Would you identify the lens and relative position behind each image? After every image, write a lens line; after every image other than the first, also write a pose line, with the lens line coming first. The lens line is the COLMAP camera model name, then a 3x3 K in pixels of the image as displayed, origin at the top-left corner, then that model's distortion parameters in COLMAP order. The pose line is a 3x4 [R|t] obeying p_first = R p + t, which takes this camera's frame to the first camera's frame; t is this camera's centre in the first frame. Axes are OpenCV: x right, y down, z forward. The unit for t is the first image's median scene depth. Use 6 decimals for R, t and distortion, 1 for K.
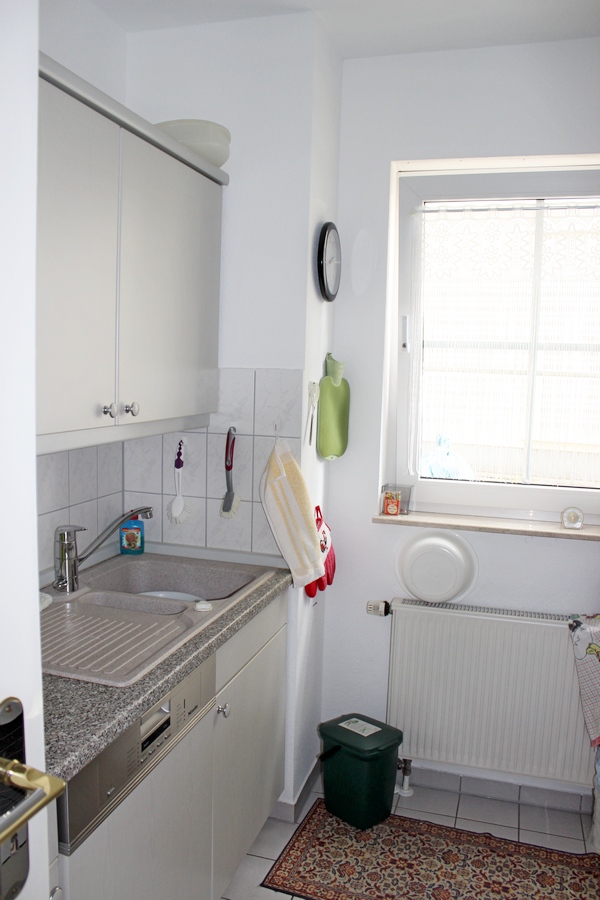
lens RADIAL K [[730.8, 0, 300.0], [0, 730.8, 450.0], [0, 0, 1]] dist [-0.154820, 0.130429]
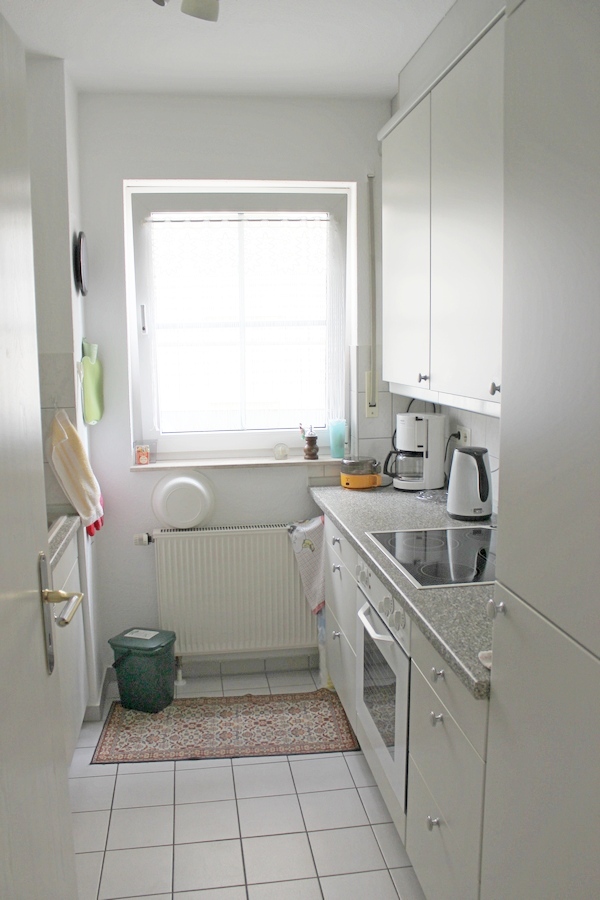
lens RADIAL K [[730.8, 0, 300.0], [0, 730.8, 450.0], [0, 0, 1]] dist [-0.154820, 0.130429]
pose [[0.899482, -0.102030, 0.424879, -0.172592], [0.086935, 0.994704, 0.054822, 0.021205], [-0.428223, -0.012374, 0.903588, -0.258891]]
